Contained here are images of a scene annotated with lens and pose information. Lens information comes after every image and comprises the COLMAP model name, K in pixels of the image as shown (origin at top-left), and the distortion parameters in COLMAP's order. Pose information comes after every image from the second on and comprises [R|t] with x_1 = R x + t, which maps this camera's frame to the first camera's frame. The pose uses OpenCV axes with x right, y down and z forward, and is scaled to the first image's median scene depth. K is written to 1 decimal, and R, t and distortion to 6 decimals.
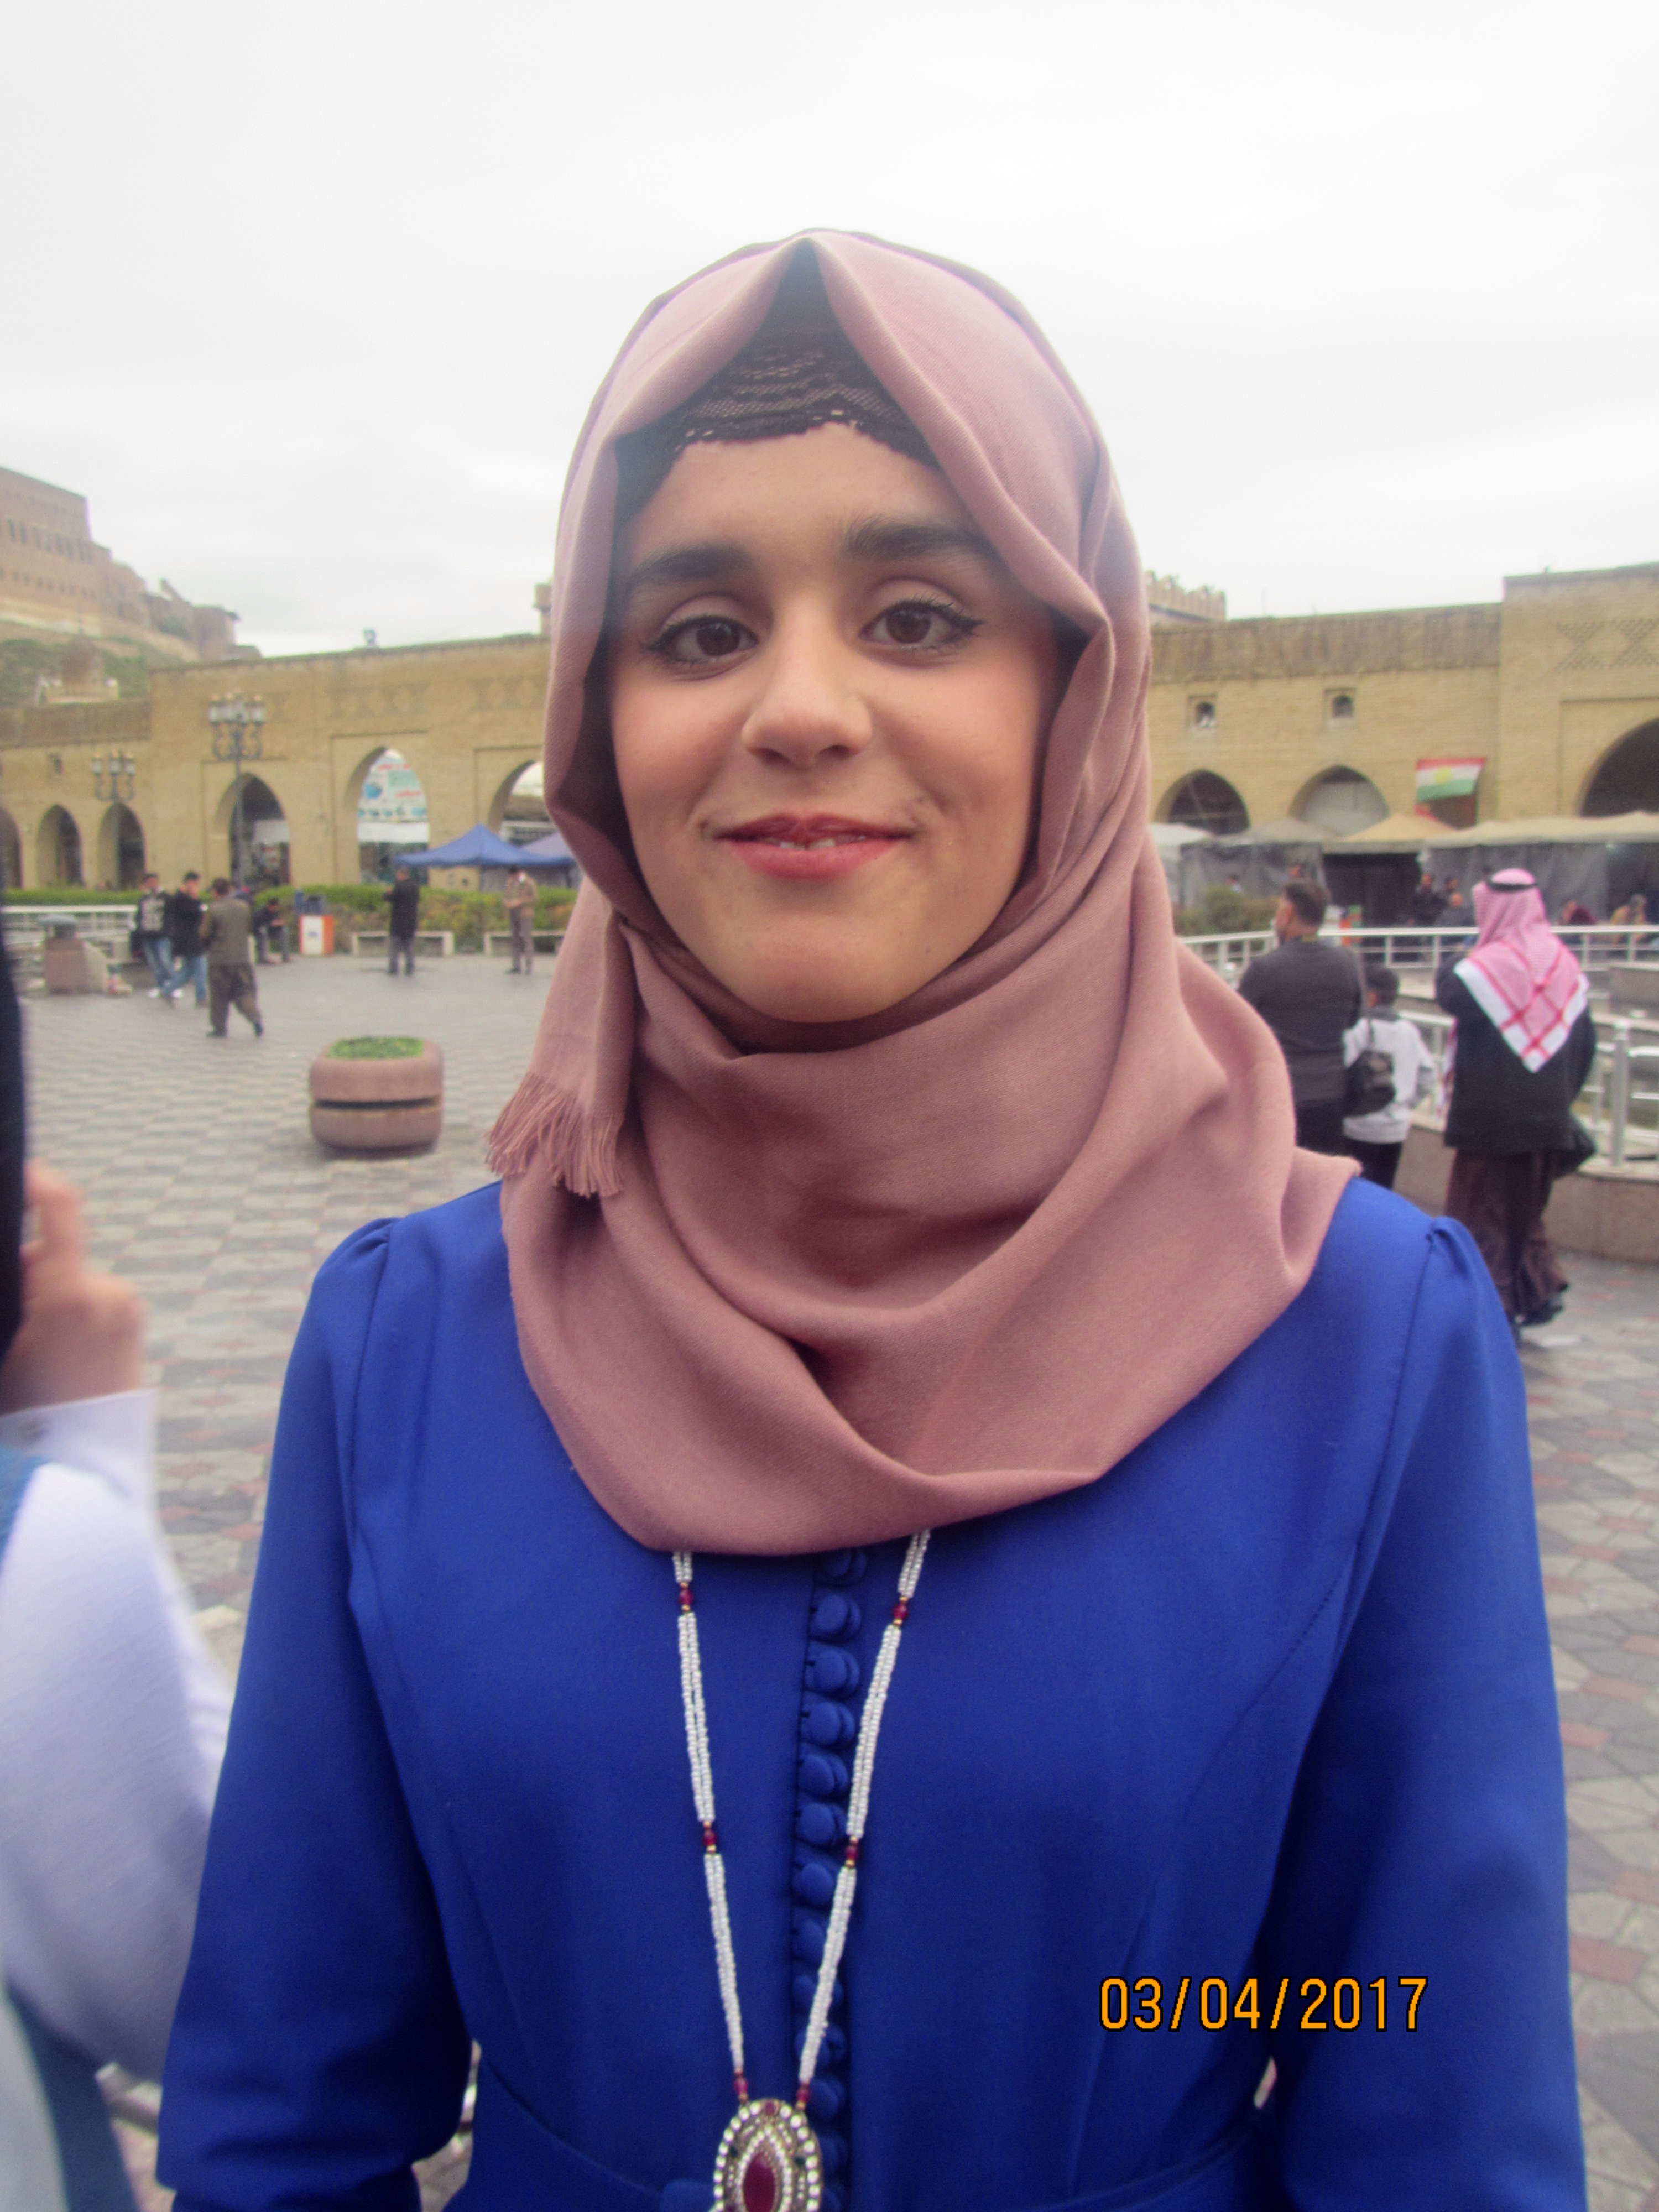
lens RADIAL K [[2237.4, 0, 791.7], [0, 2237.4, 1087.4], [0, 0, 1]] dist [-0.017341, 0.000000]
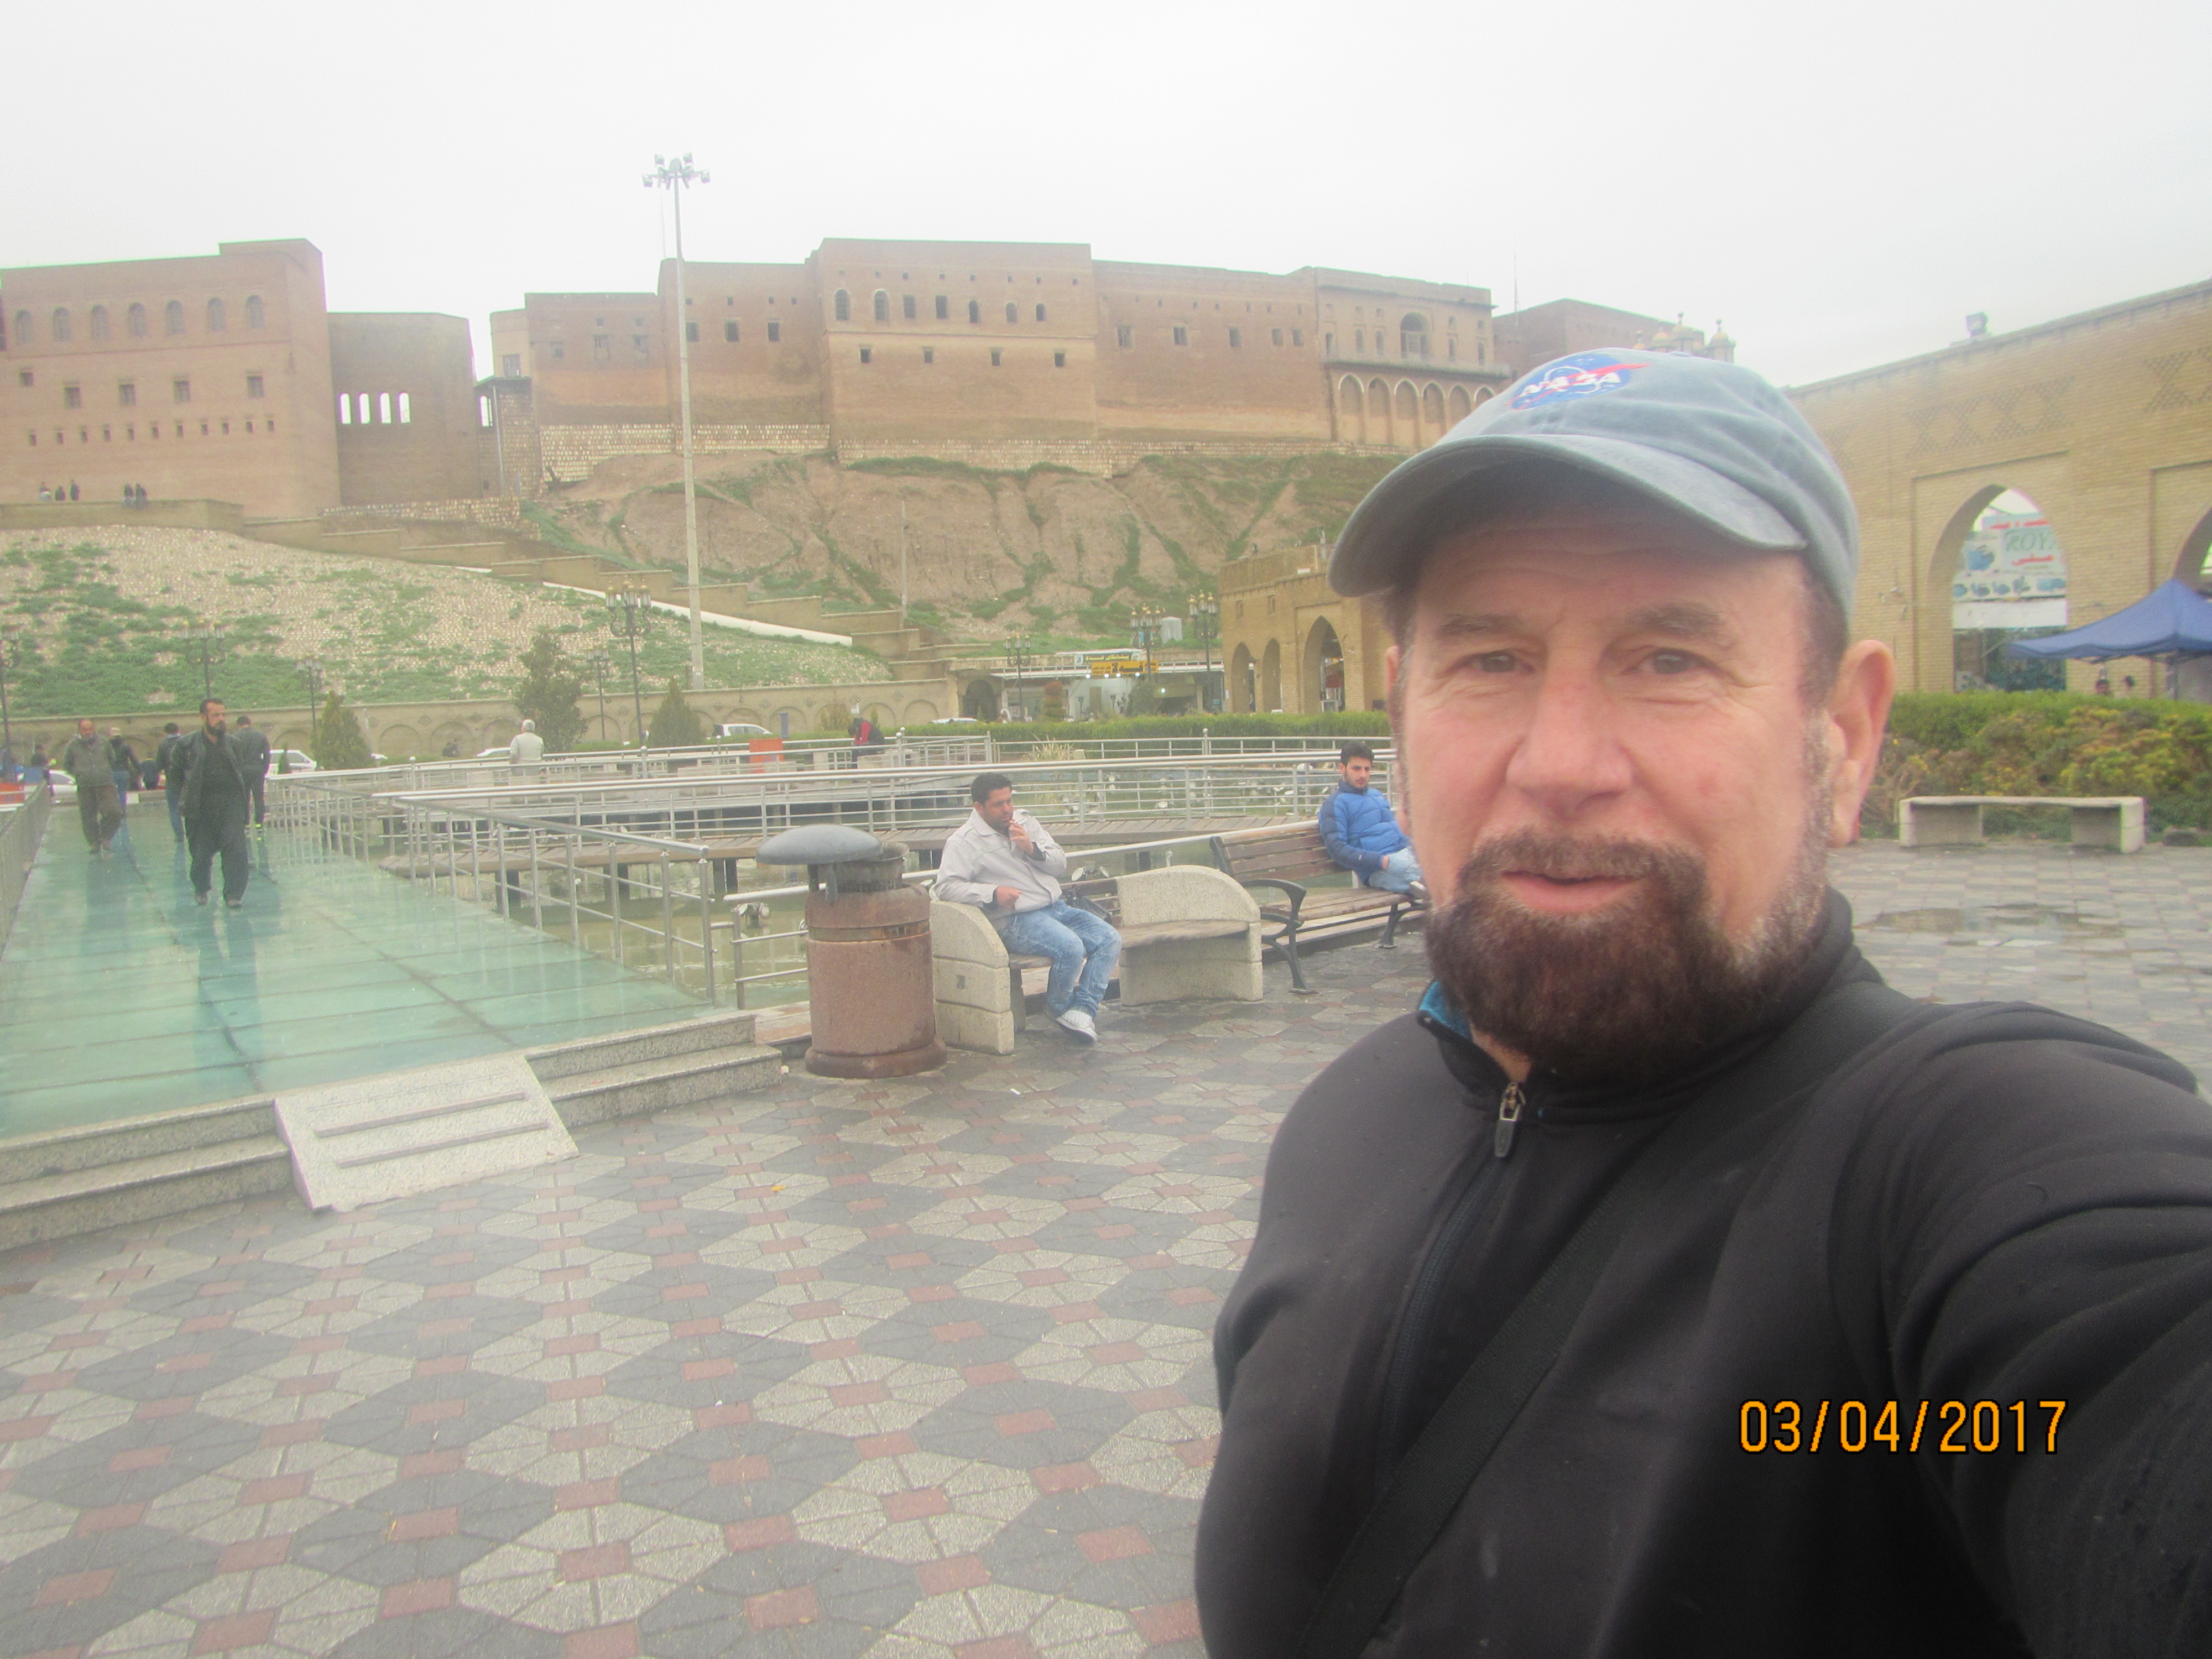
lens RADIAL K [[1750.1, 0, 1108.7], [0, 1750.1, 833.8], [0, 0, 1]] dist [-0.008504, -0.009987]
pose [[0.793910, 0.021569, -0.607652, -0.082132], [-0.028425, 0.999595, -0.001657, -0.043840], [0.607370, 0.018588, 0.794201, 0.475185]]
